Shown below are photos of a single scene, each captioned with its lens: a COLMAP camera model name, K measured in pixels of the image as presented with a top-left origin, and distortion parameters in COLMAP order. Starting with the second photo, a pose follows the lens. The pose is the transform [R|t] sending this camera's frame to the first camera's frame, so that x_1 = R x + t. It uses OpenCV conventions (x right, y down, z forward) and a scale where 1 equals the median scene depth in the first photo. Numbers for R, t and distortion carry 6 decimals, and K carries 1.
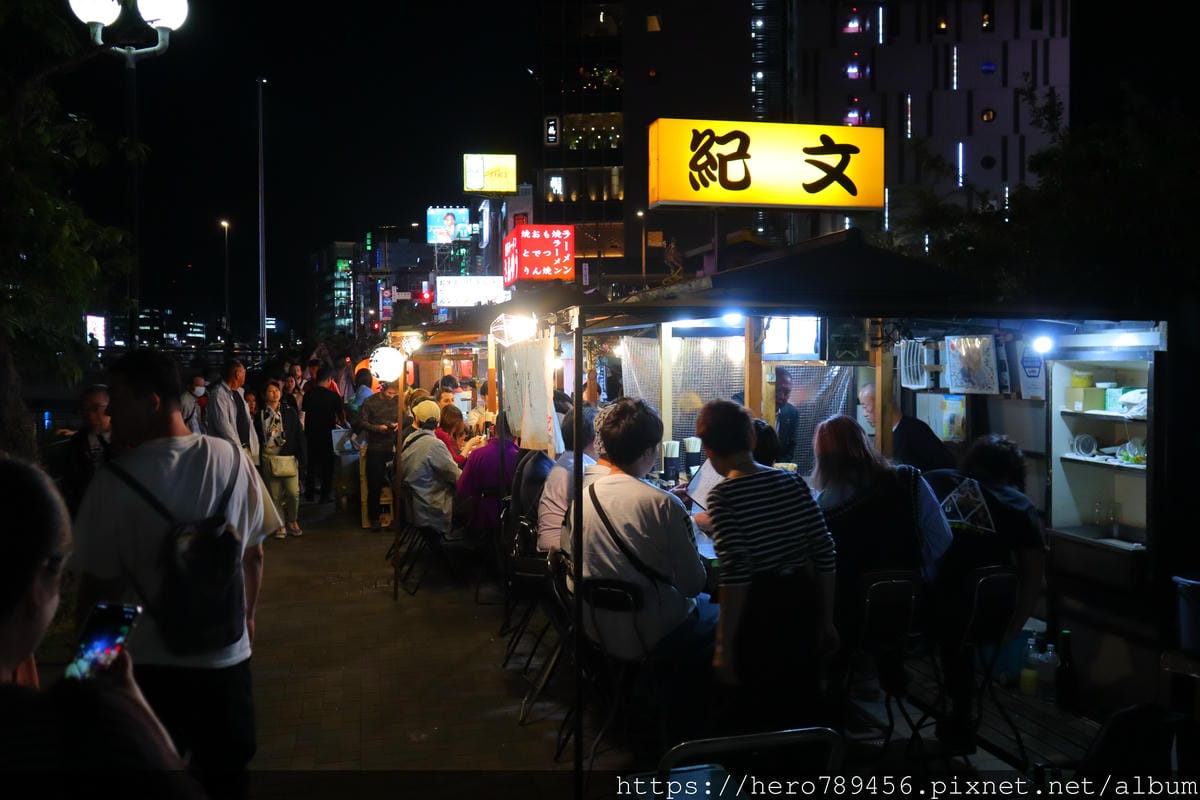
lens RADIAL K [[1086.8, 0, 600.0], [0, 1086.8, 400.0], [0, 0, 1]] dist [0.004496, 0.004055]
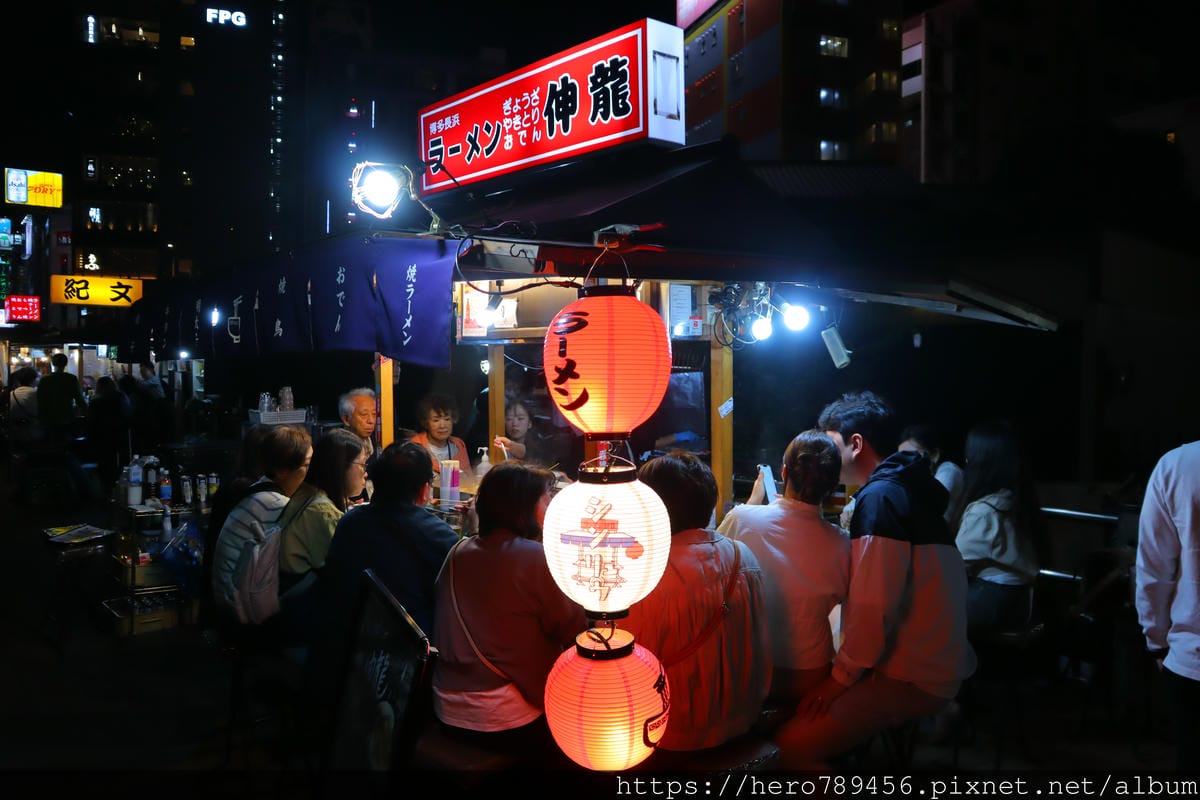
lens RADIAL K [[944.5, 0, 600.0], [0, 944.5, 374.7], [0, 0, 1]] dist [-0.004962, -0.001774]
pose [[0.905406, 0.005640, 0.424509, 0.022603], [0.007665, 0.999532, -0.029627, 0.006971], [-0.424477, 0.030078, 0.904939, -0.138270]]
